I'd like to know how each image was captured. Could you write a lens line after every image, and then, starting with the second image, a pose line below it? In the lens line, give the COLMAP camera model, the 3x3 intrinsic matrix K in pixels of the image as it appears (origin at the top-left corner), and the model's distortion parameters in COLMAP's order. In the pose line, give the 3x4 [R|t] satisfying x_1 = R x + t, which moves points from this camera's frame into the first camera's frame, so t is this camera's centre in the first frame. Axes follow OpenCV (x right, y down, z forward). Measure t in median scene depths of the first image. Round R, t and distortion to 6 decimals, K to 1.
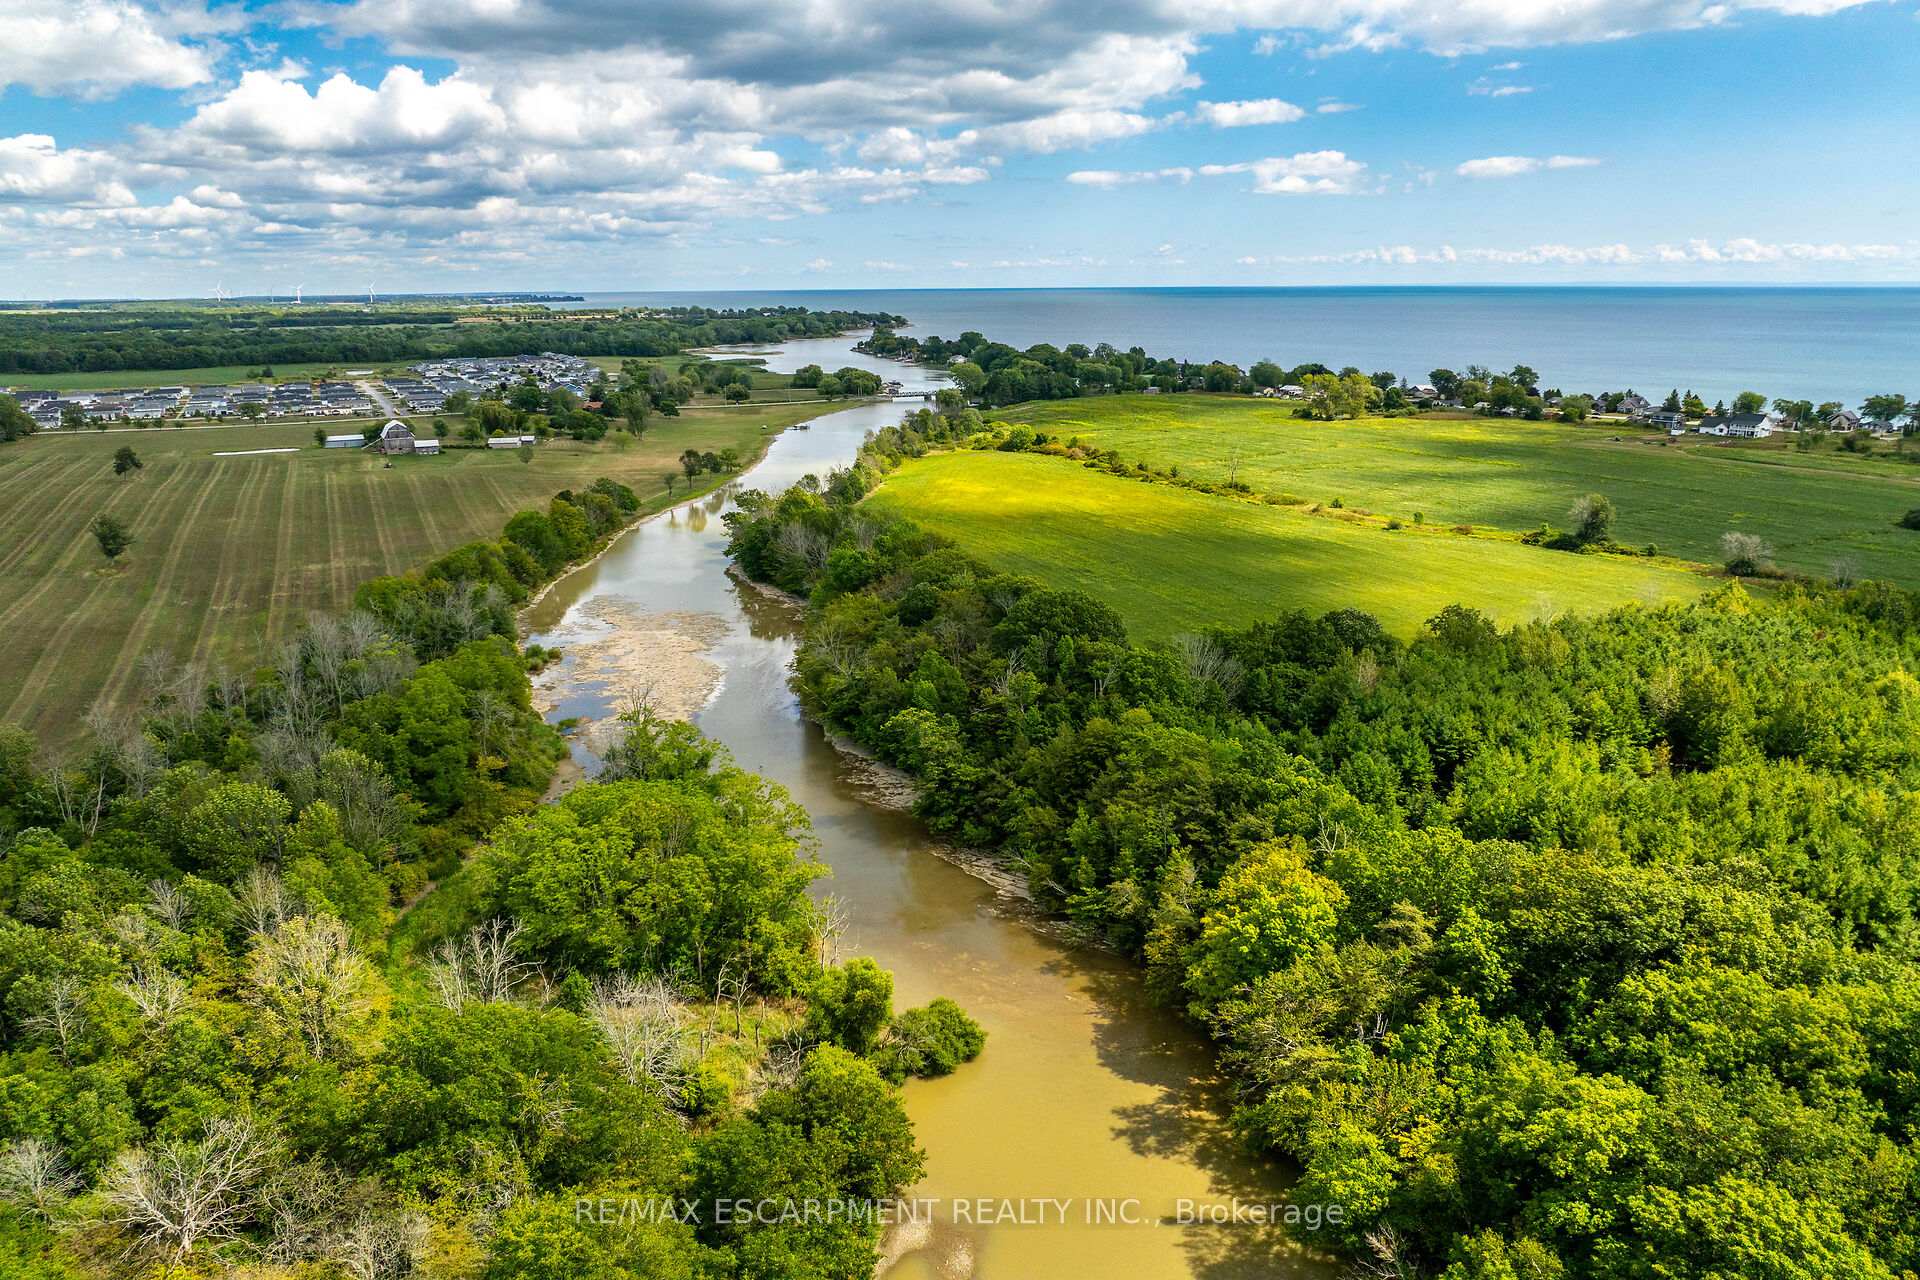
lens RADIAL K [[1343.0, 0, 956.9], [0, 1343.0, 757.0], [0, 0, 1]] dist [-0.032813, 0.006294]
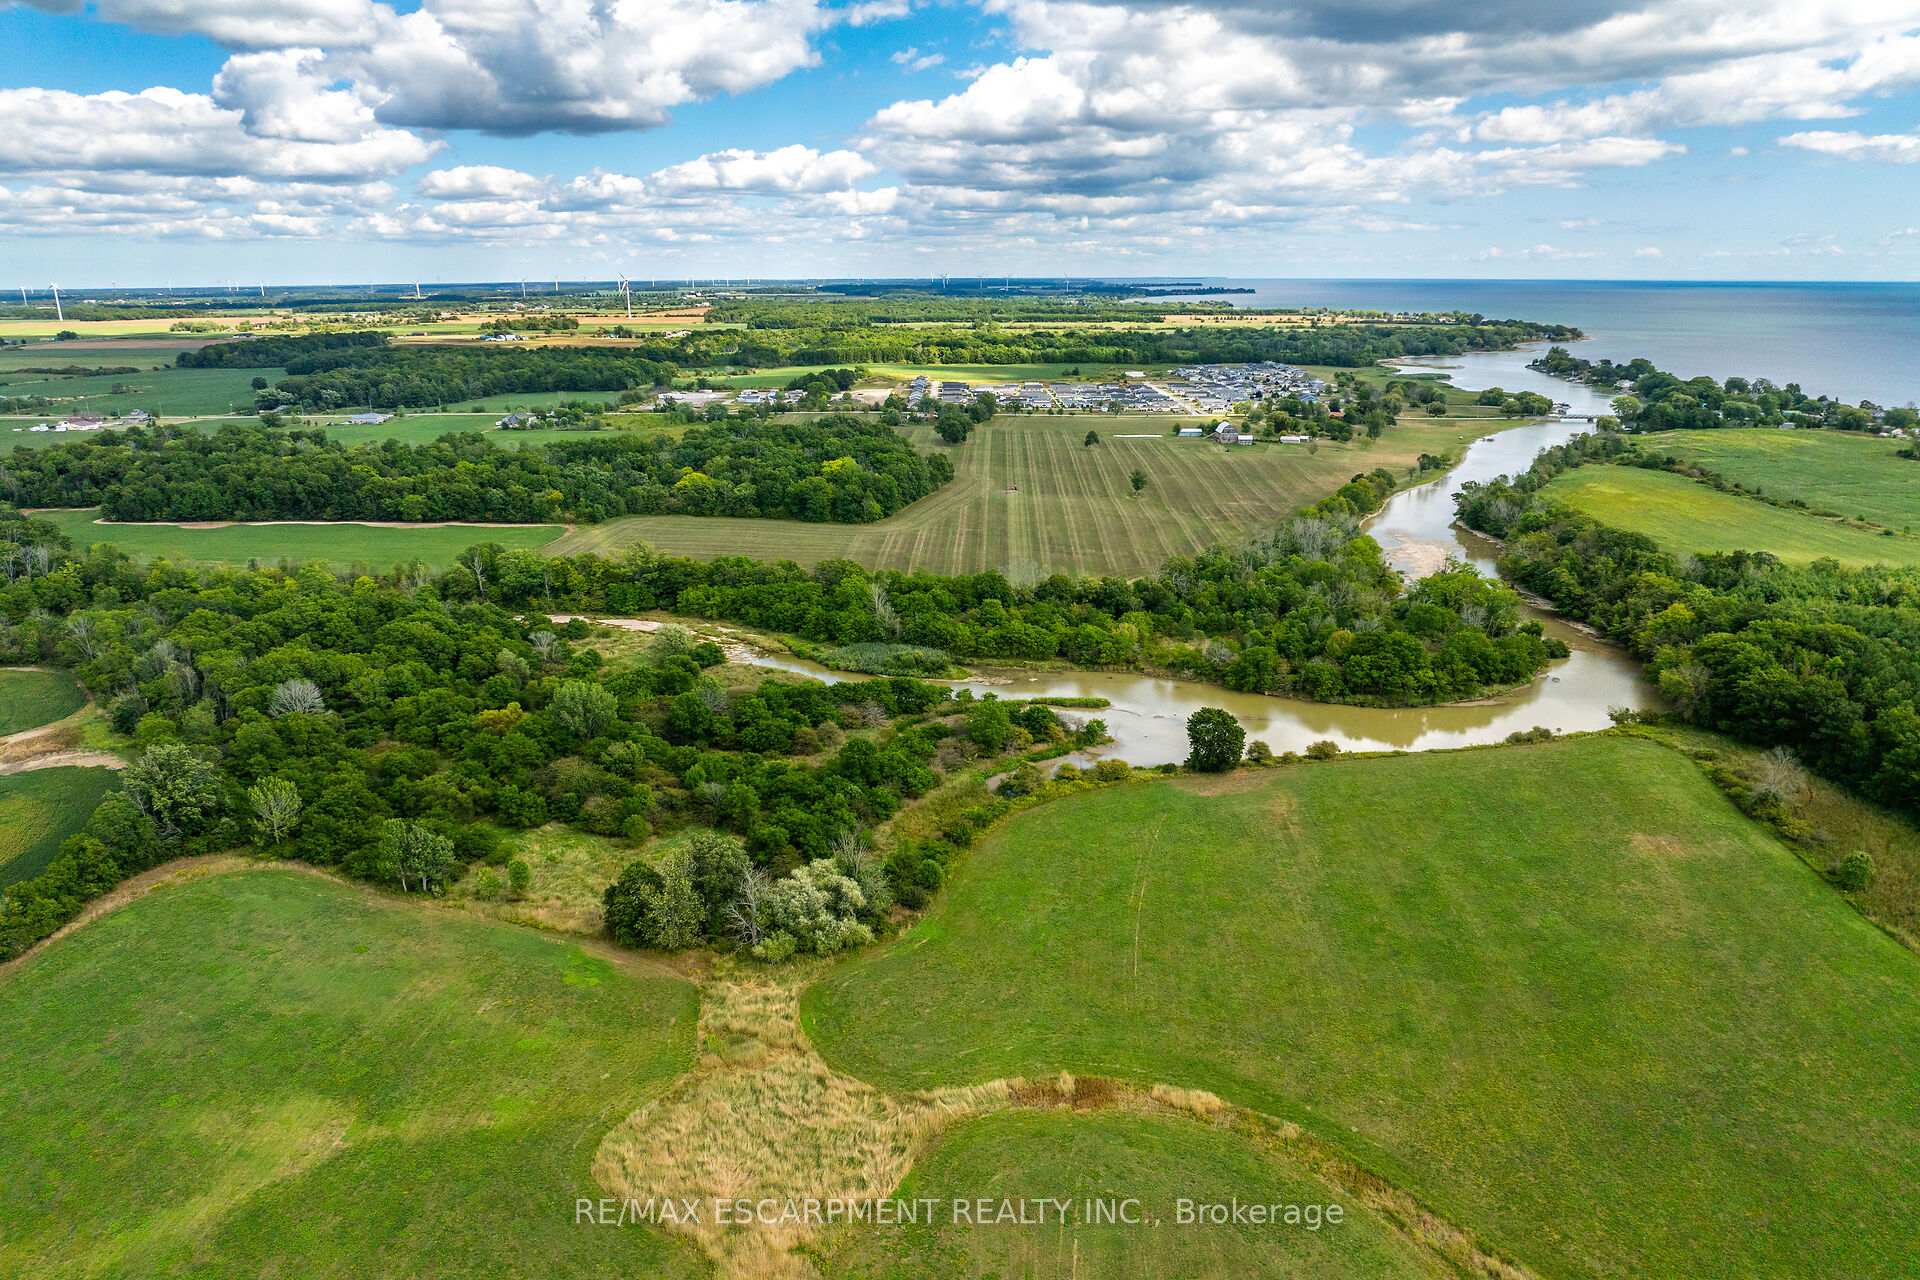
lens RADIAL K [[1343.0, 0, 956.9], [0, 1343.0, 757.0], [0, 0, 1]] dist [-0.032813, 0.006294]
pose [[0.897784, 0.153237, -0.412920, 0.012885], [-0.148802, 0.987927, 0.043094, 0.118418], [0.414538, 0.022754, 0.909747, -0.559056]]
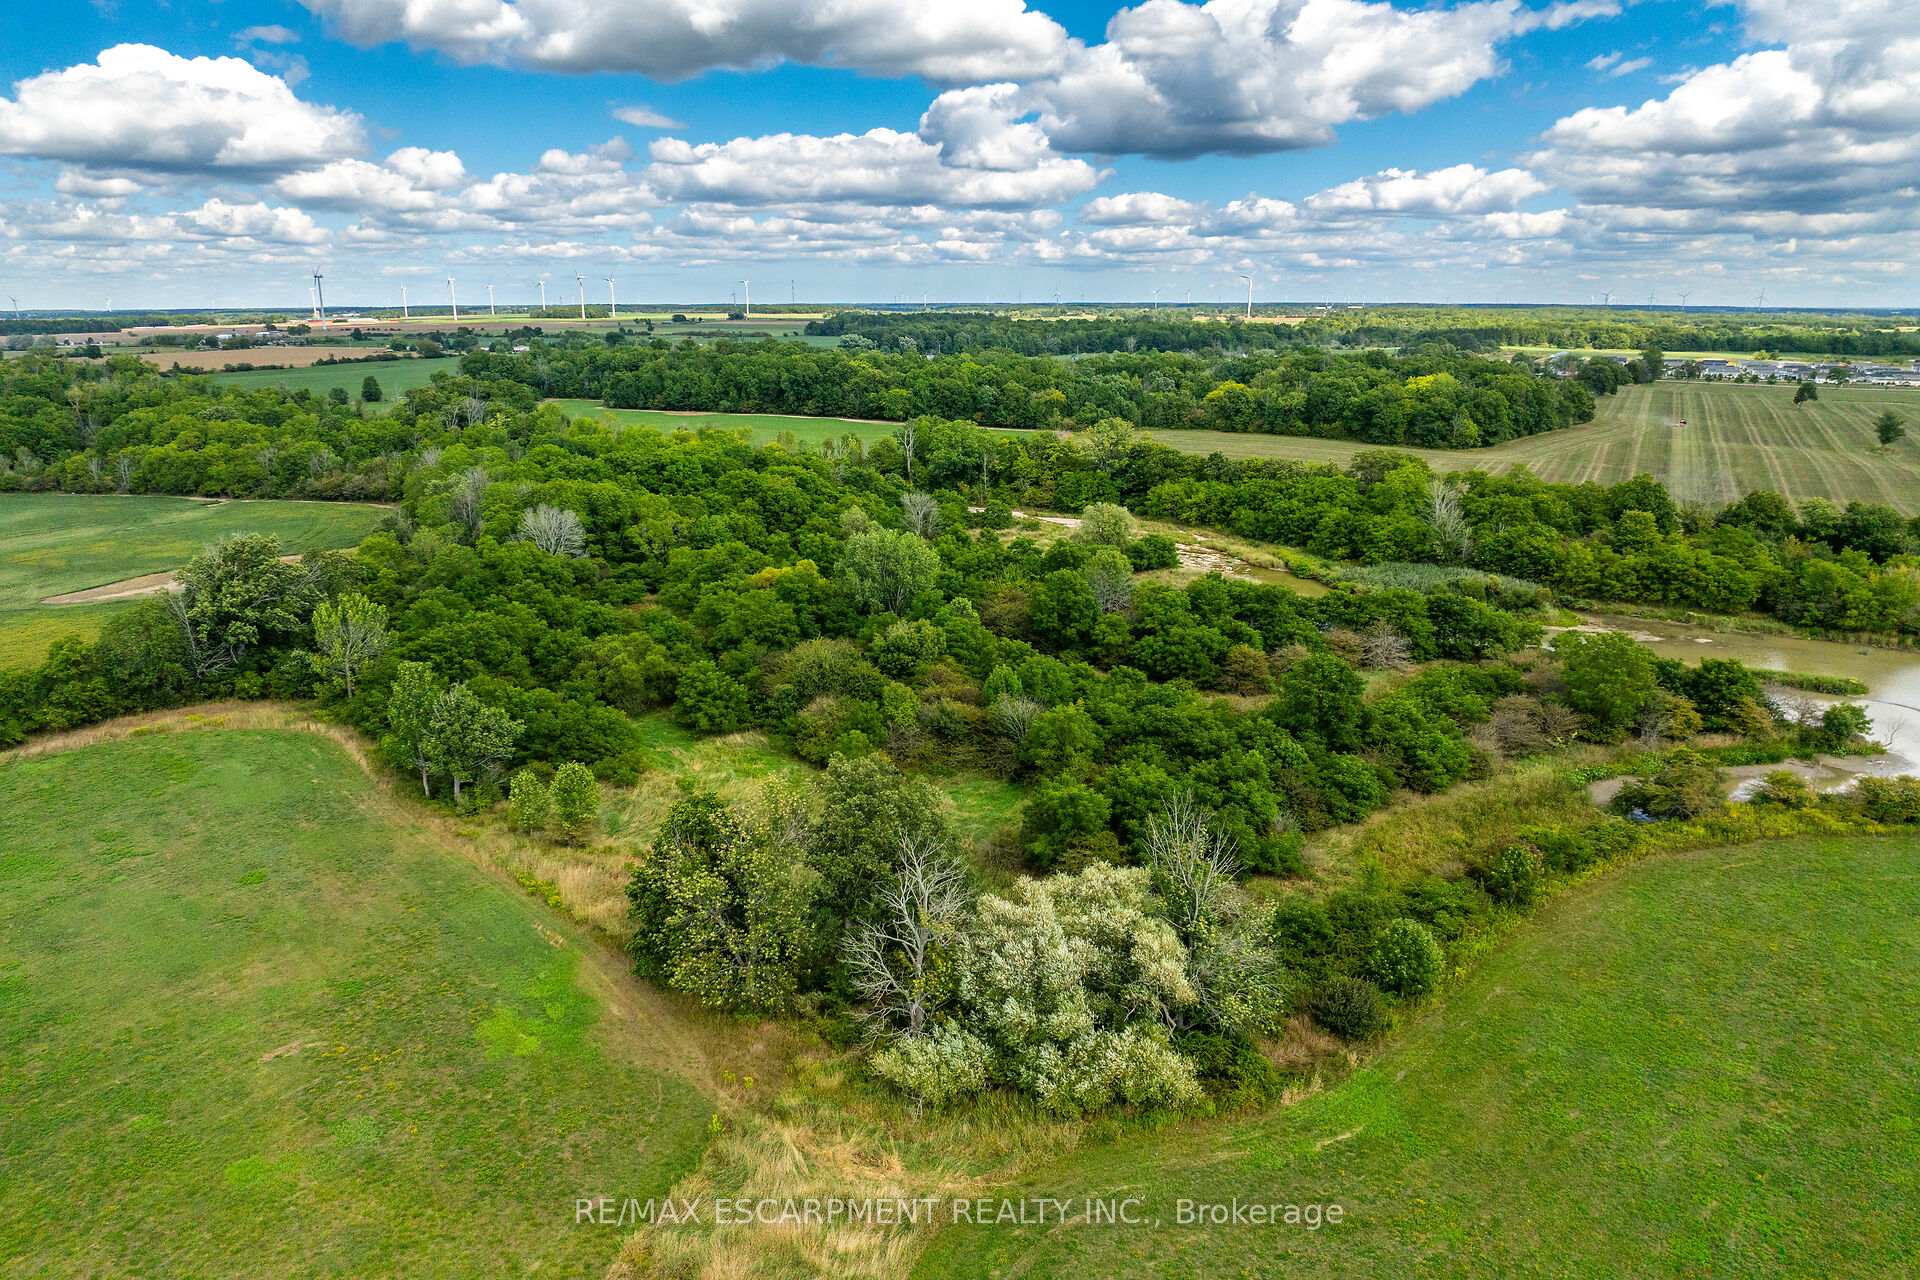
lens RADIAL K [[1298.7, 0, 960.0], [0, 1298.7, 843.5], [0, 0, 1]] dist [-0.006248, -0.025246]
pose [[0.622268, 0.306436, -0.720333, -0.089684], [-0.262744, 0.948574, 0.176557, 0.148197], [0.737393, 0.079397, 0.670781, -0.319134]]
